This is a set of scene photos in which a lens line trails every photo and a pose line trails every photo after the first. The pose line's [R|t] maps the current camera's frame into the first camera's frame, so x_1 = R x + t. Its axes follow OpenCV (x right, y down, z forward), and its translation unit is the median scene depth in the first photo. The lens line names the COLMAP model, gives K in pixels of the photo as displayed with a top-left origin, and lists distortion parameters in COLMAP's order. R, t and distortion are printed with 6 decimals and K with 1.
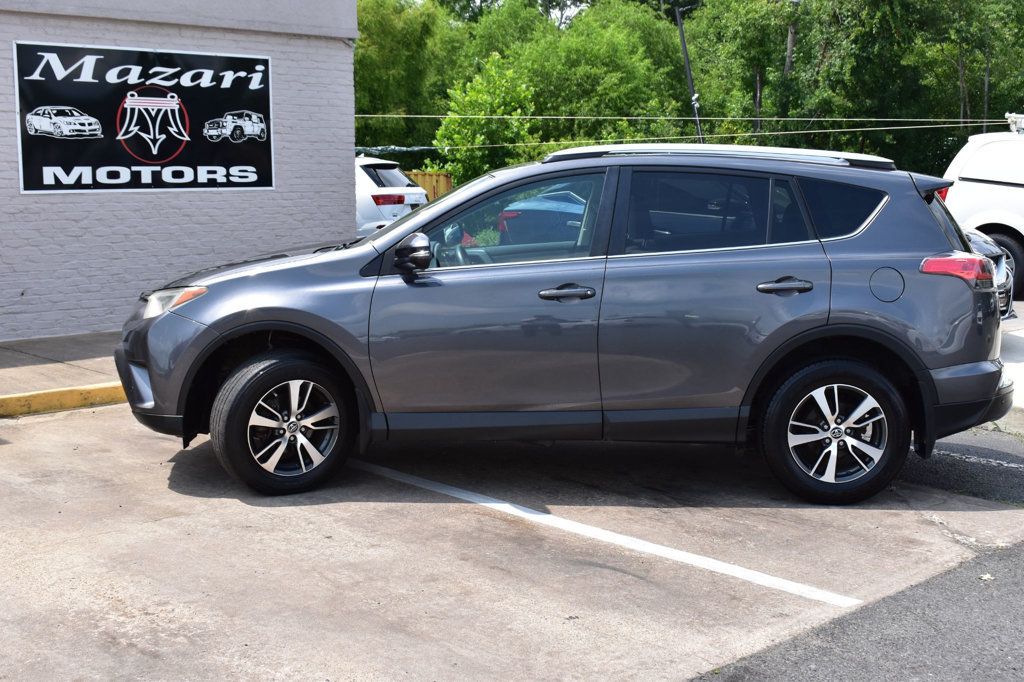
lens RADIAL K [[1292.5, 0, 512.0], [0, 1292.5, 341.0], [0, 0, 1]] dist [-0.053411, 0.011447]
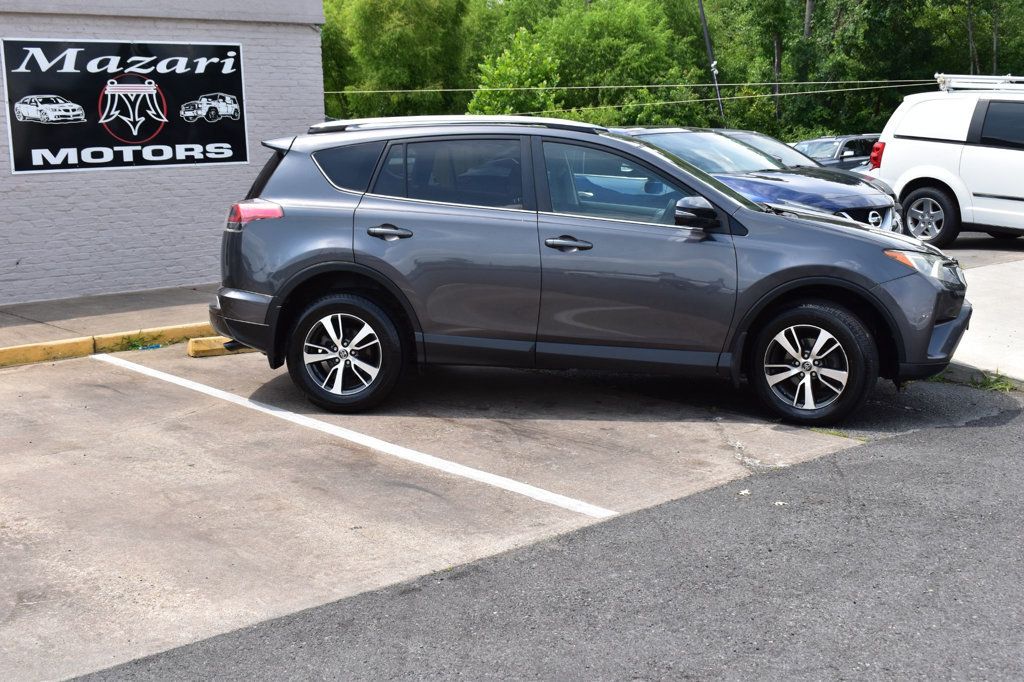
lens RADIAL K [[1218.2, 0, 512.0], [0, 1218.2, 341.0], [0, 0, 1]] dist [-0.065444, 0.024188]
pose [[0.998307, -0.018557, -0.055134, 0.104336], [0.020403, 0.999244, 0.033098, 0.005147], [0.054478, -0.034167, 0.997930, -0.034545]]
